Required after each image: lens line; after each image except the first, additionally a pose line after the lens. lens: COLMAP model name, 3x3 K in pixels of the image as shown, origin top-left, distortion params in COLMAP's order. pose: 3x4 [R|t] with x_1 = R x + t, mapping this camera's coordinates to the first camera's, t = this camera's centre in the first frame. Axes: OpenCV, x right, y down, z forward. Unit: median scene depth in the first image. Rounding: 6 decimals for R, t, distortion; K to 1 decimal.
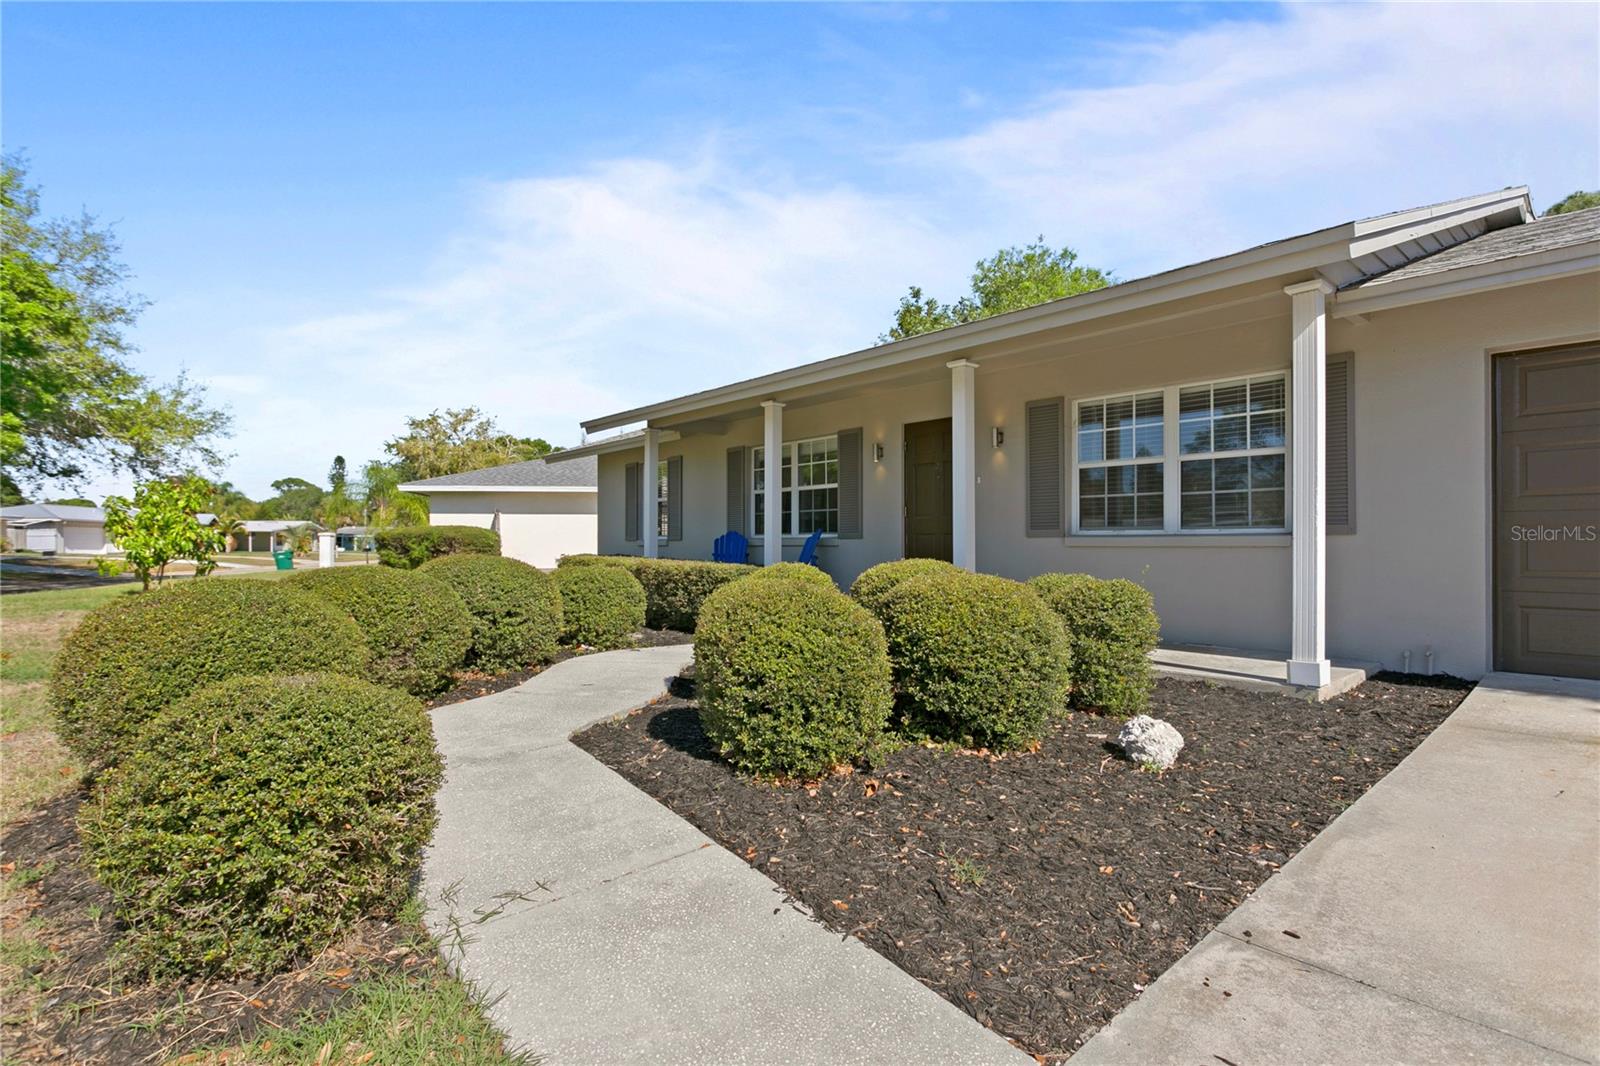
lens RADIAL K [[828.5, 0, 800.0], [0, 828.5, 533.0], [0, 0, 1]] dist [0.001483, 0.000512]
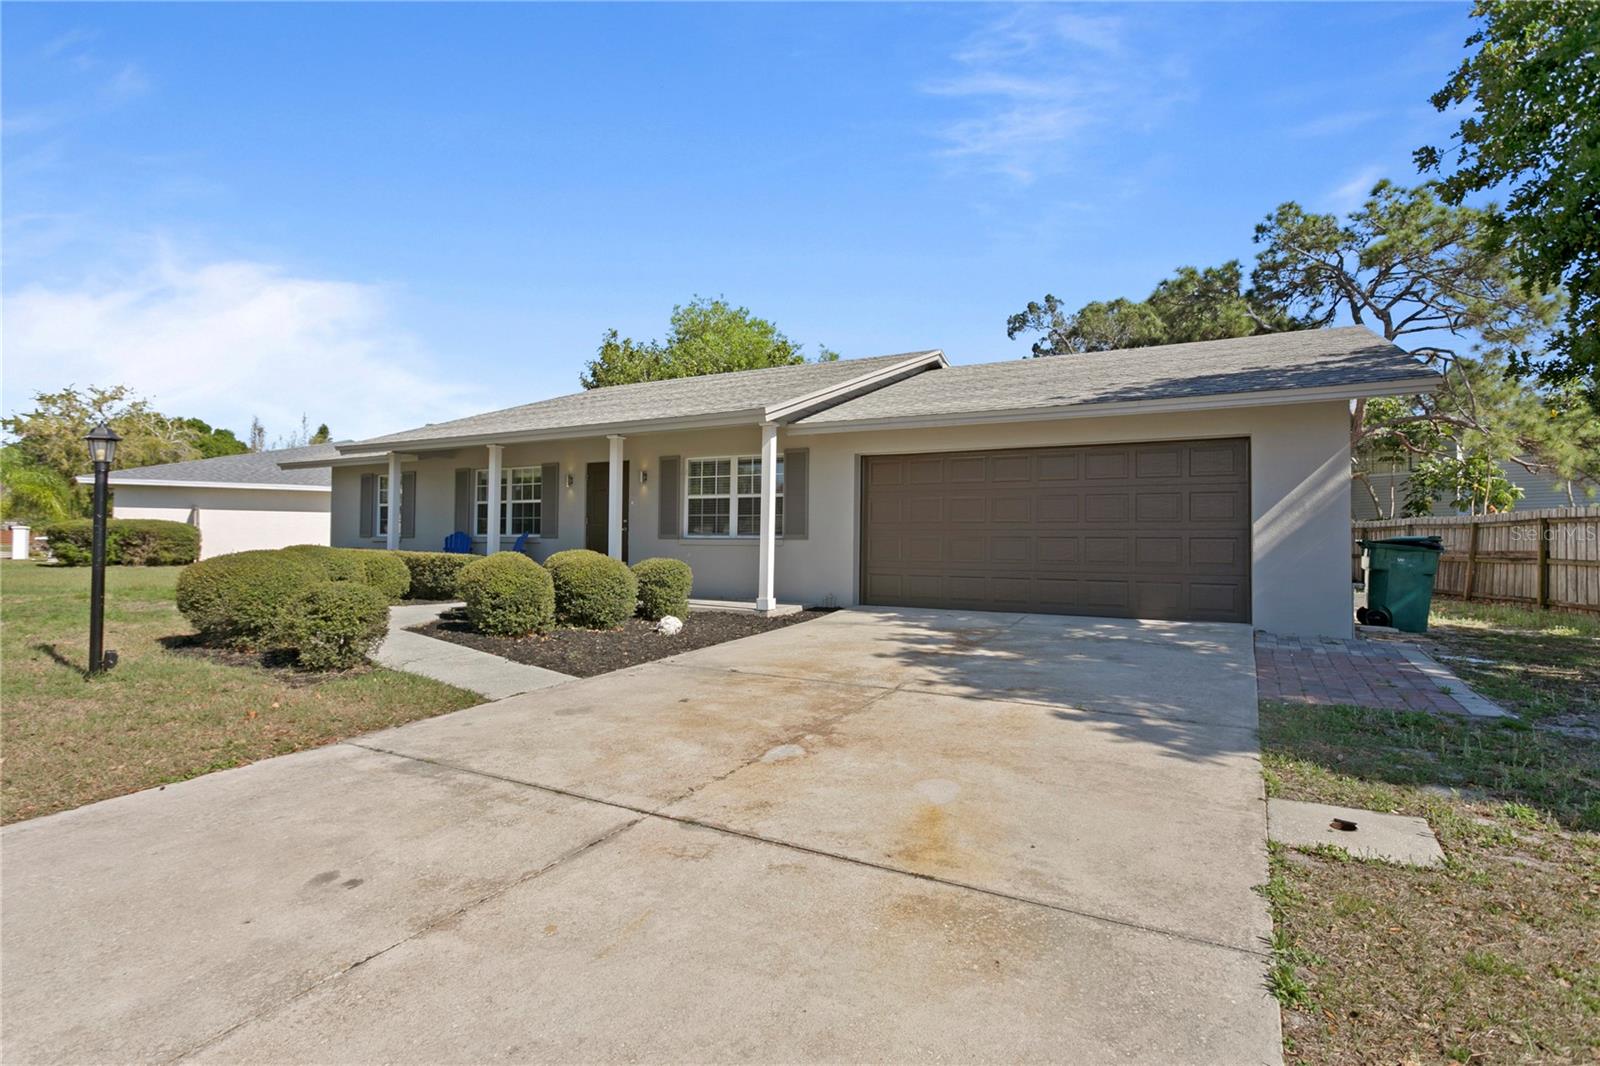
lens RADIAL K [[828.5, 0, 800.0], [0, 828.5, 533.0], [0, 0, 1]] dist [0.001483, 0.000512]
pose [[0.943591, 0.015370, 0.330756, -0.006331], [-0.015495, 0.999877, -0.002257, -0.006535], [-0.330750, -0.002995, 0.943714, -0.591899]]
